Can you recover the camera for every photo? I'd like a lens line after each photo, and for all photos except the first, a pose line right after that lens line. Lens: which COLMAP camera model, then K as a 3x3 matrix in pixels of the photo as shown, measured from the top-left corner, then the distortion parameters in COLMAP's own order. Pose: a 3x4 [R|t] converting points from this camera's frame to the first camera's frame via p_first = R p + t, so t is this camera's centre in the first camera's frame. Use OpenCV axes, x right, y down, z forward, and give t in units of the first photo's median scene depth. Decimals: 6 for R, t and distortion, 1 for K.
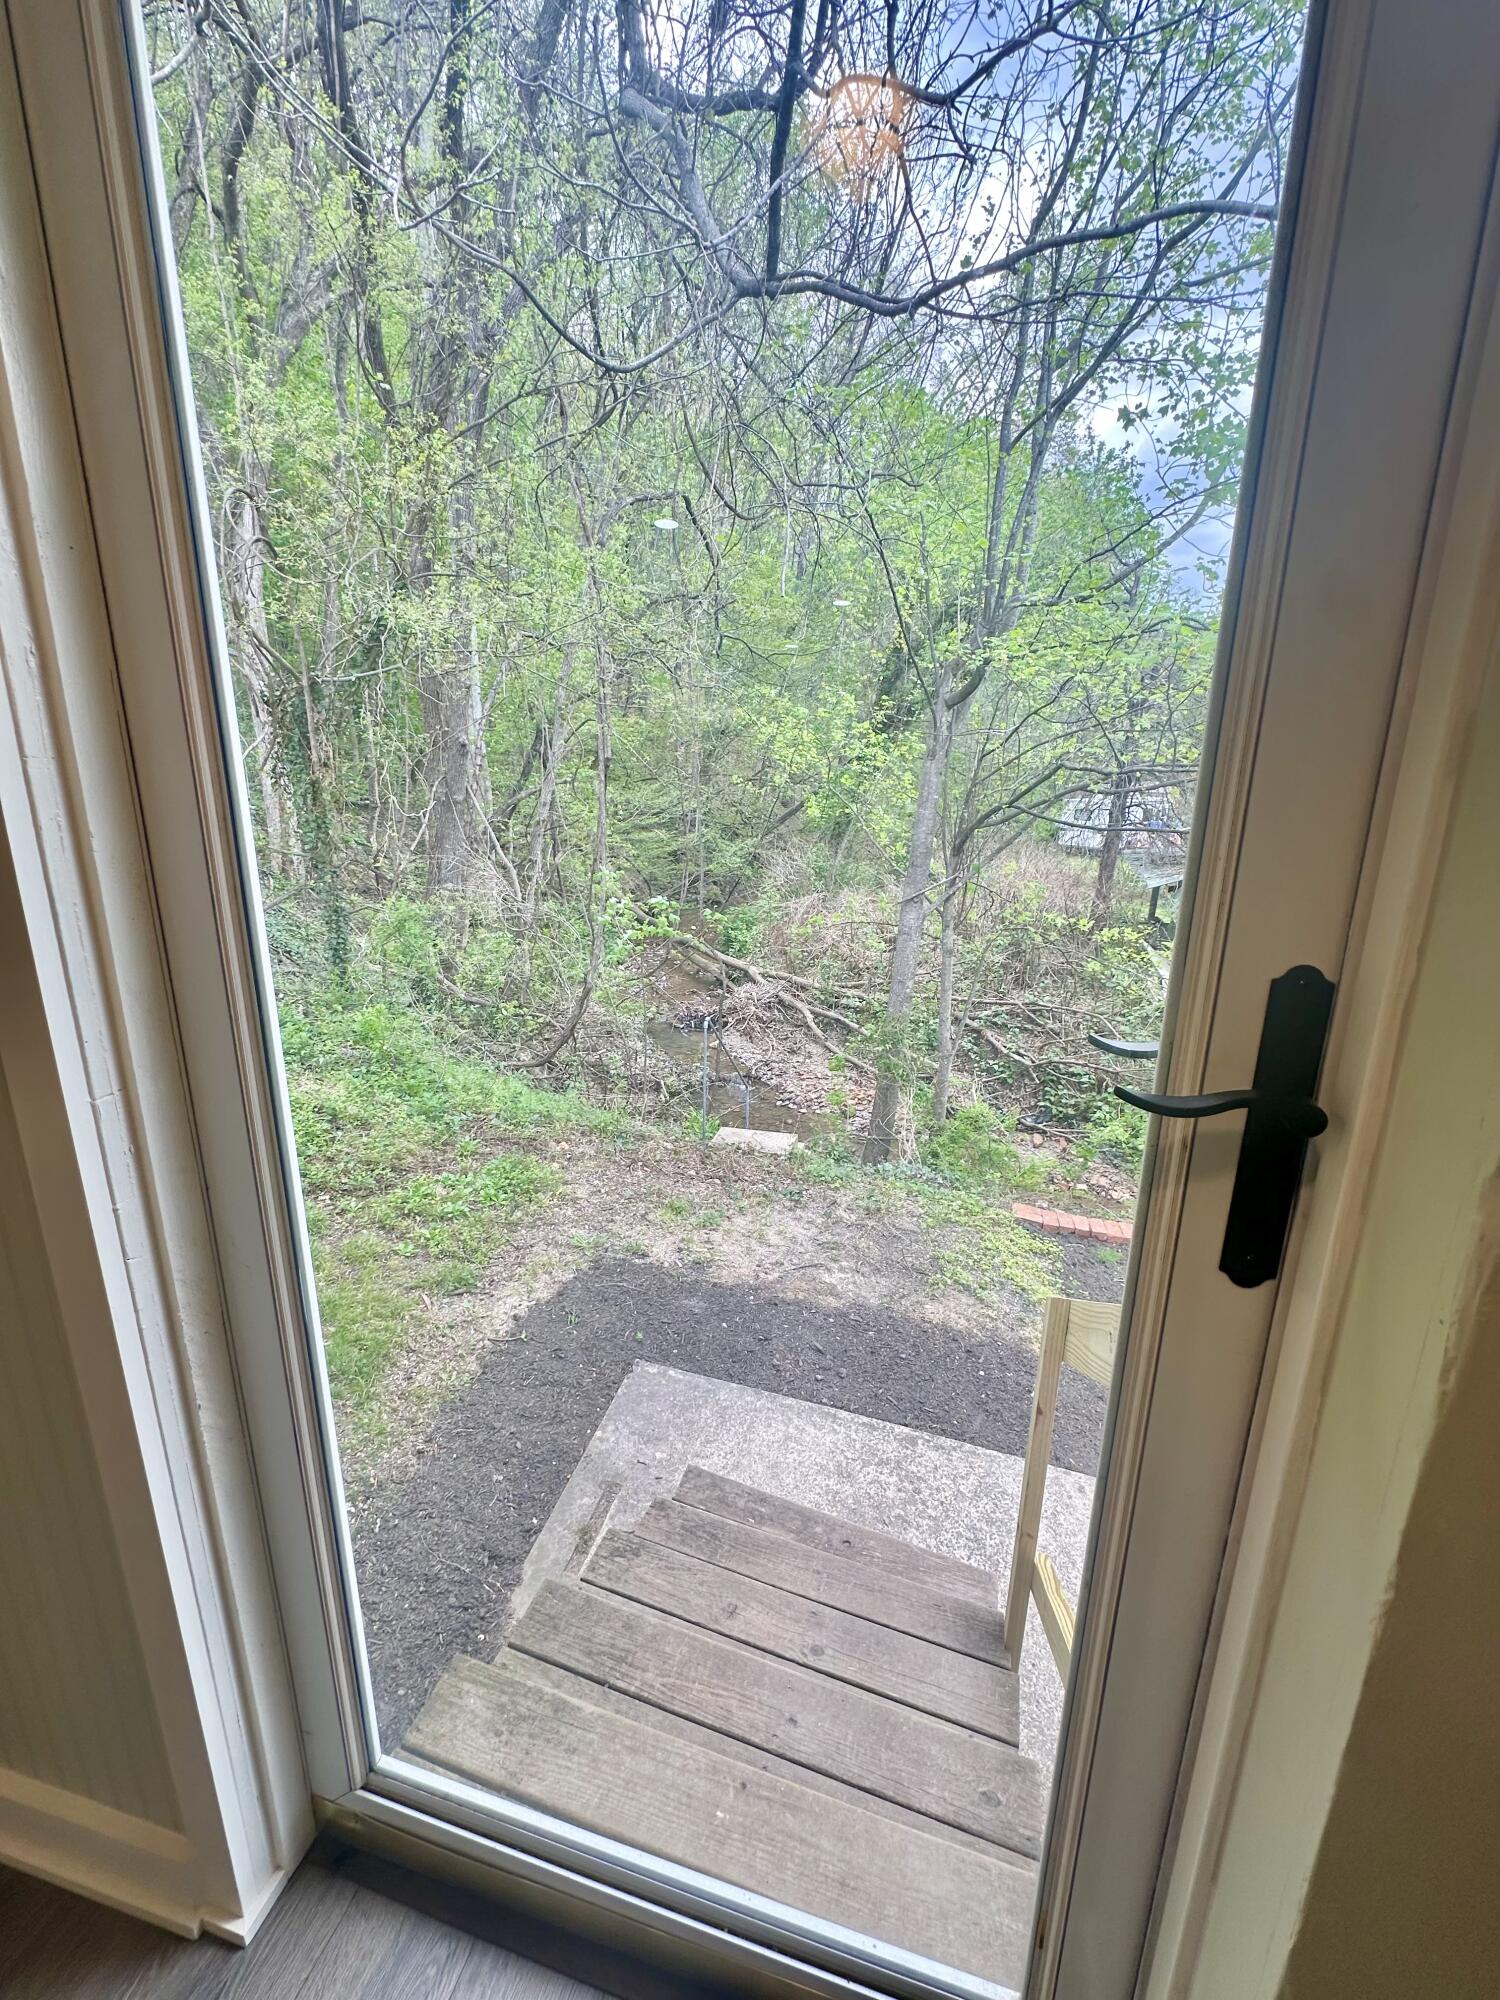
lens RADIAL K [[789.9, 0, 745.2], [0, 789.9, 995.8], [0, 0, 1]] dist [-0.002895, 0.000550]
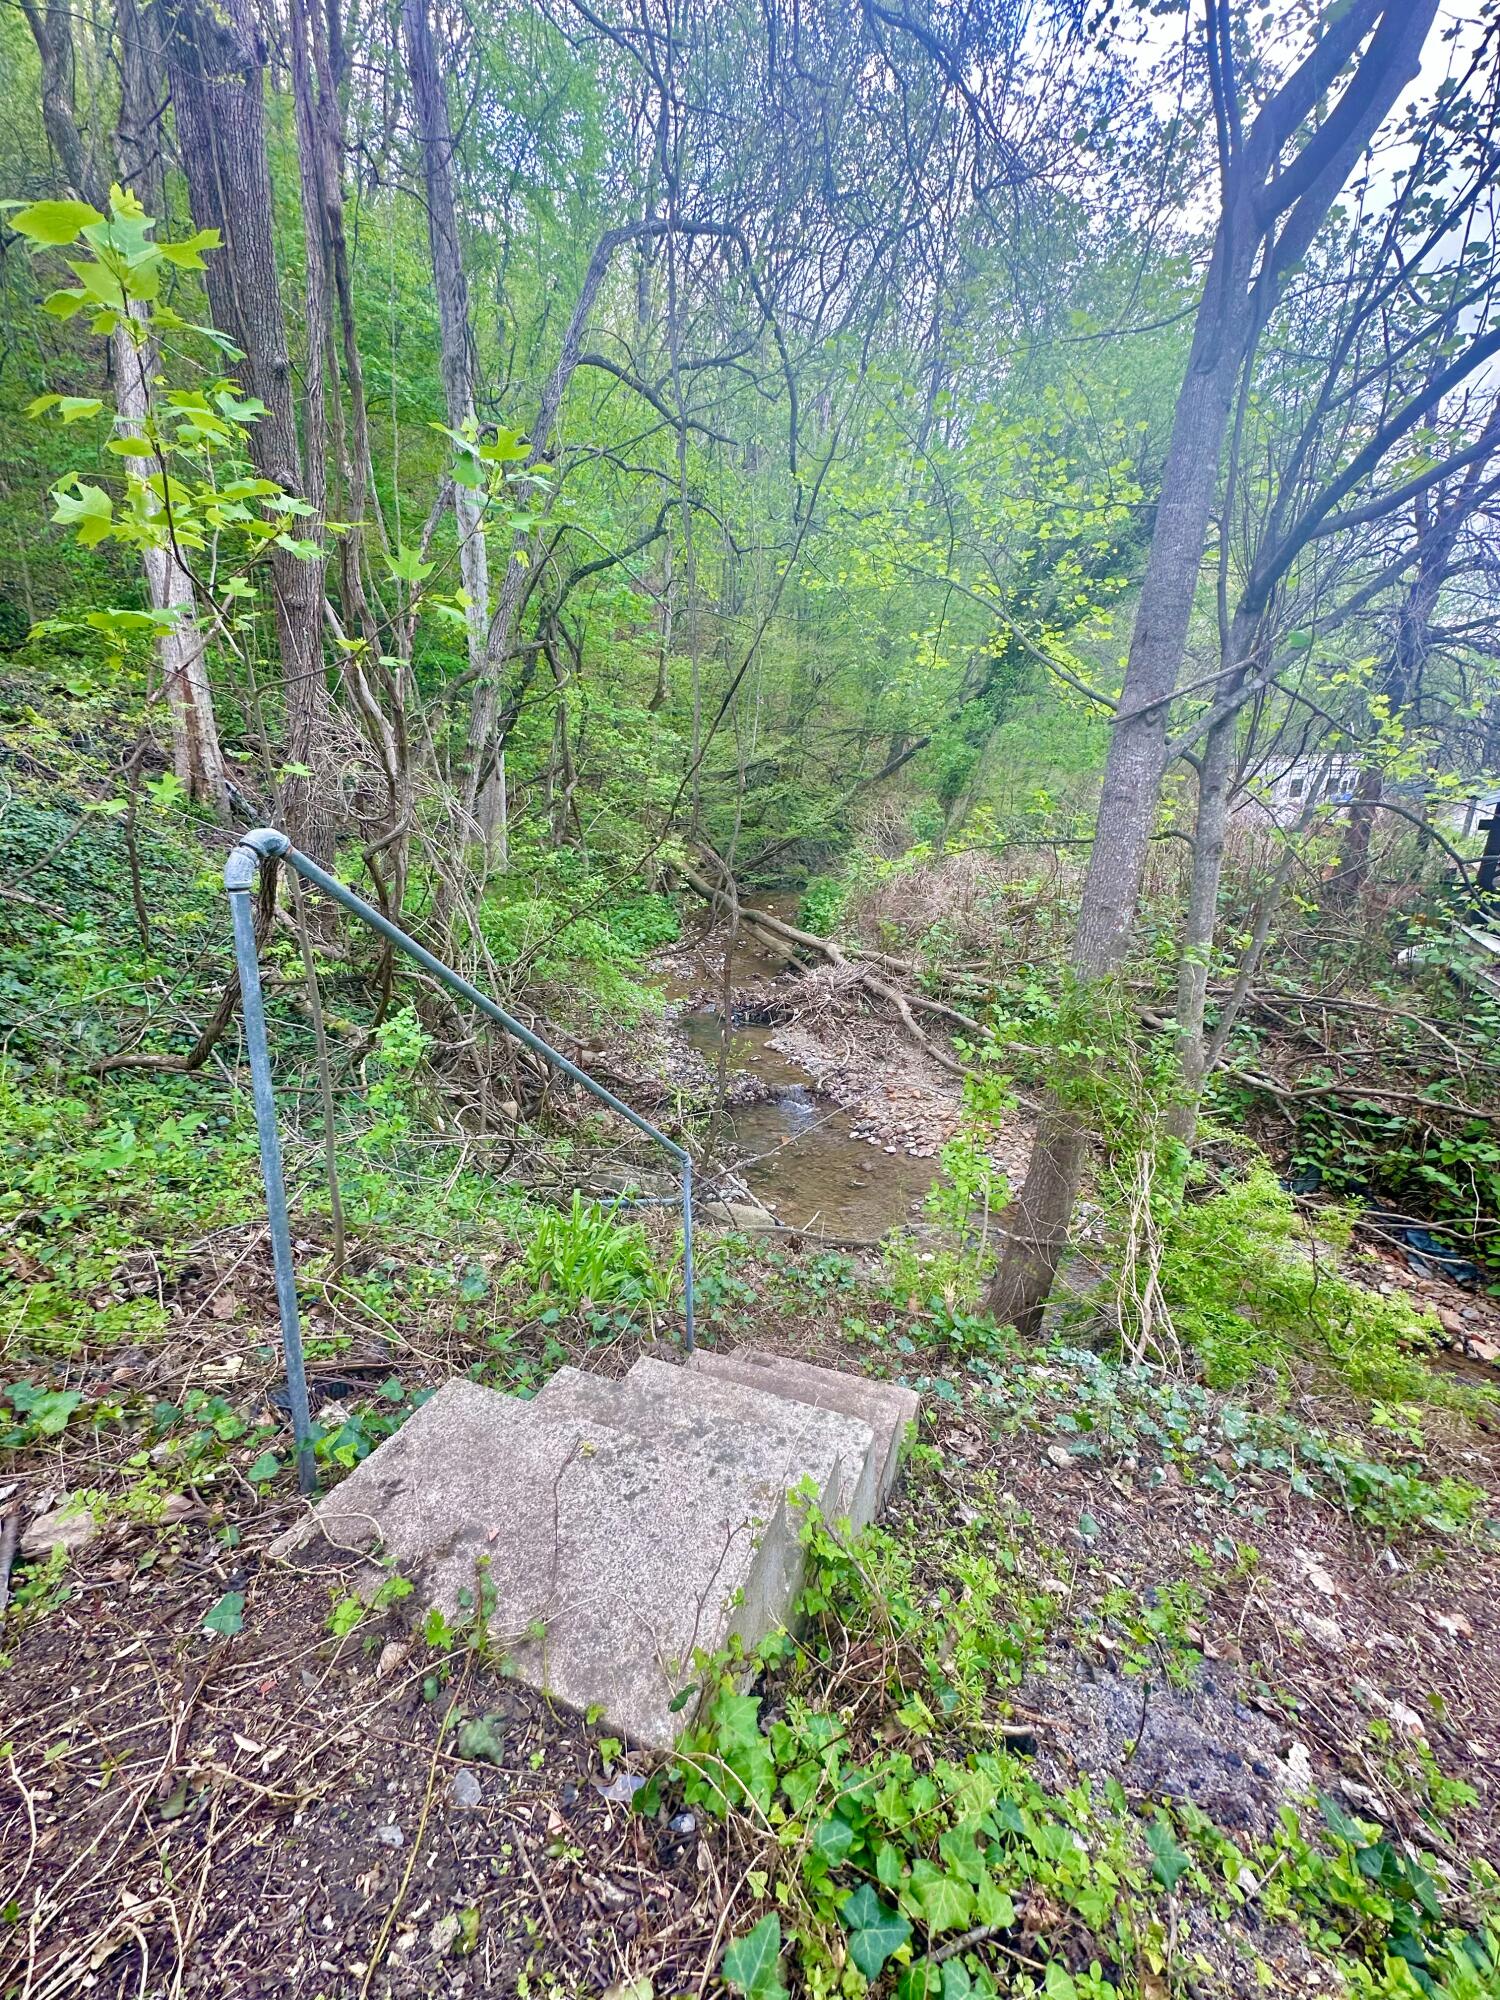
lens RADIAL K [[799.4, 0, 747.2], [0, 799.4, 999.7], [0, 0, 1]] dist [-0.002429, 0.000821]
pose [[0.992364, 0.026940, -0.120365, 0.025585], [-0.026832, 0.999637, 0.002518, 0.019153], [0.120389, 0.000731, 0.992726, 0.261852]]
